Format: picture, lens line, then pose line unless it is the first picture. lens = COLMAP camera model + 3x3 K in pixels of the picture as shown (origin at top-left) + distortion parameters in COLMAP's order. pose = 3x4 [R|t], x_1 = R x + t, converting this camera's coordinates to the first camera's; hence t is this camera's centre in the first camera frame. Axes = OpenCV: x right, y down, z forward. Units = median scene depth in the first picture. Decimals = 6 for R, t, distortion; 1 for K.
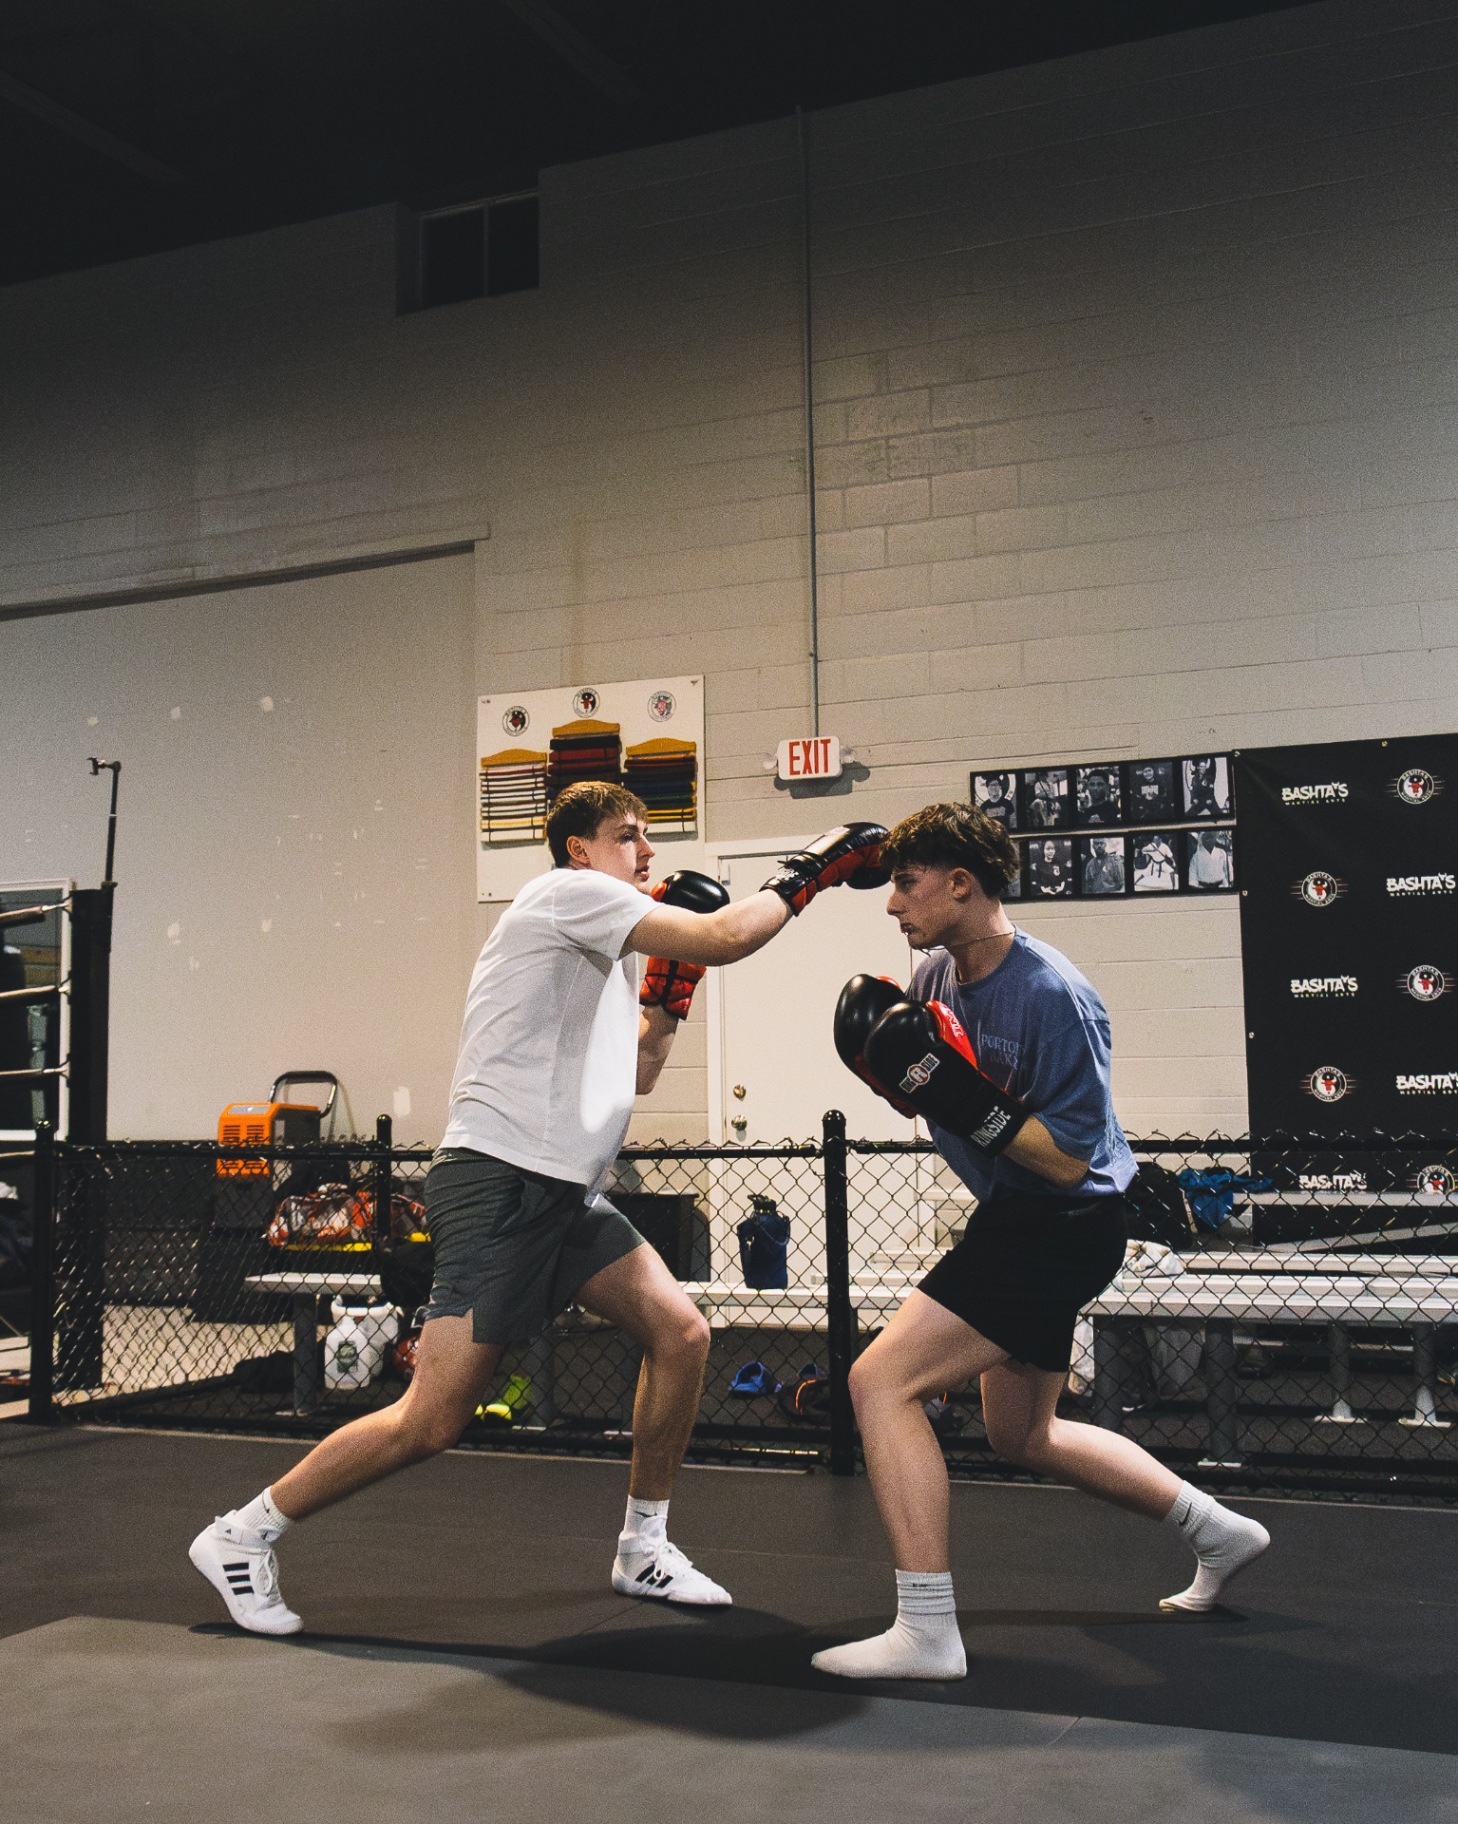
lens RADIAL K [[2098.5, 0, 699.7], [0, 2098.5, 866.2], [0, 0, 1]] dist [-0.027019, 0.000000]
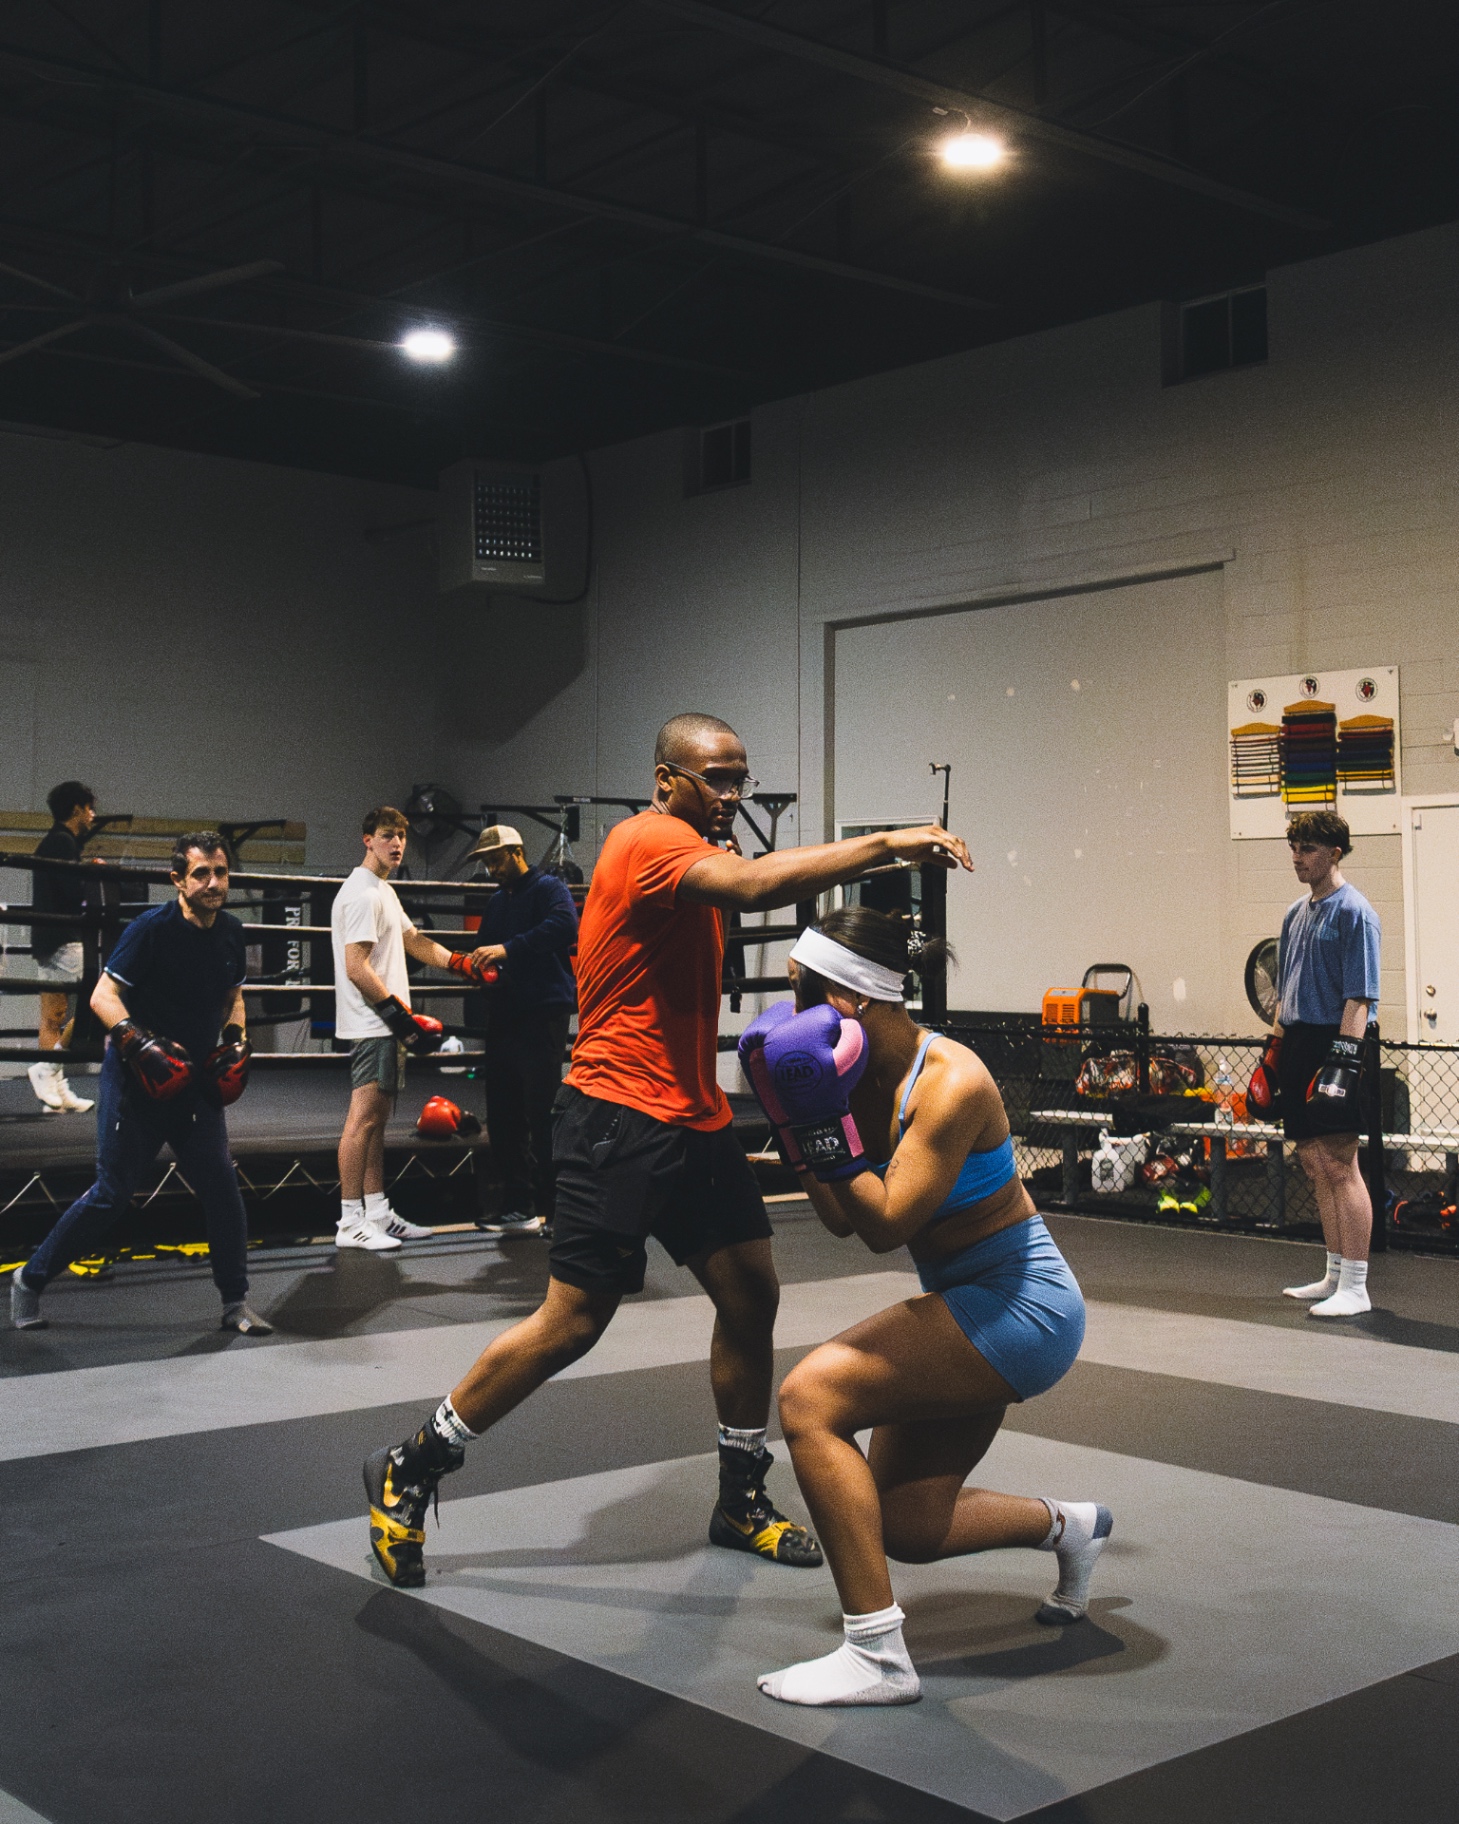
lens RADIAL K [[2198.3, 0, 705.0], [0, 2198.3, 745.7], [0, 0, 1]] dist [0.022157, 0.000000]
pose [[0.909916, -0.020214, -0.414299, 0.170613], [0.028675, 0.999488, 0.014214, -0.072258], [0.413800, -0.024813, 0.910030, -0.398169]]
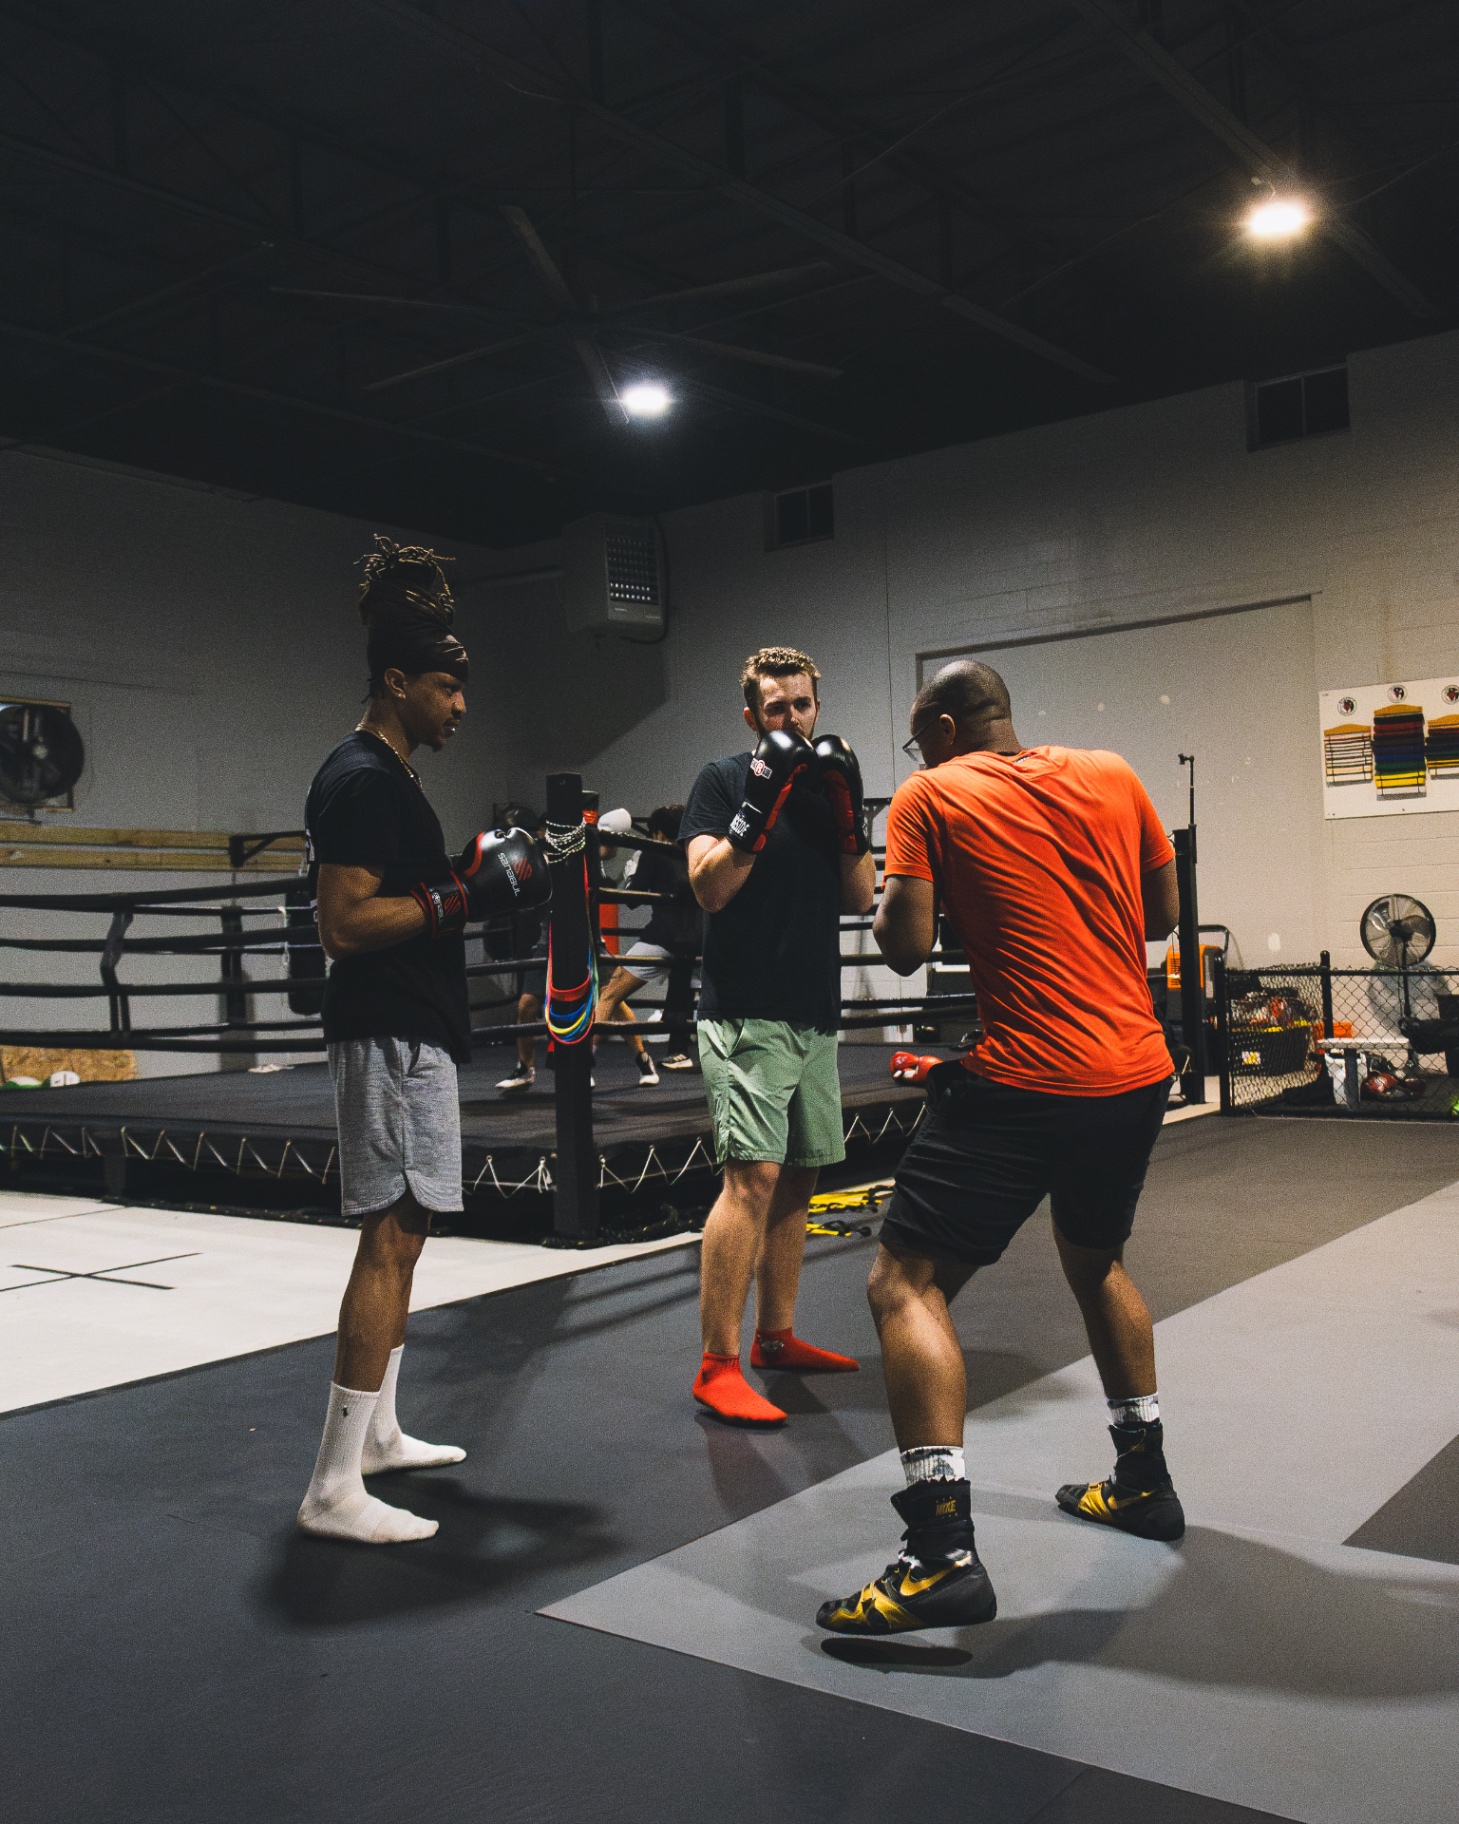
lens RADIAL K [[1687.5, 0, 754.8], [0, 1687.5, 870.5], [0, 0, 1]] dist [-0.002346, -0.006575]
pose [[0.978652, -0.031142, -0.203152, -0.280396], [0.045661, 0.996696, 0.067180, -0.052640], [0.200389, -0.075022, 0.976840, -0.378424]]
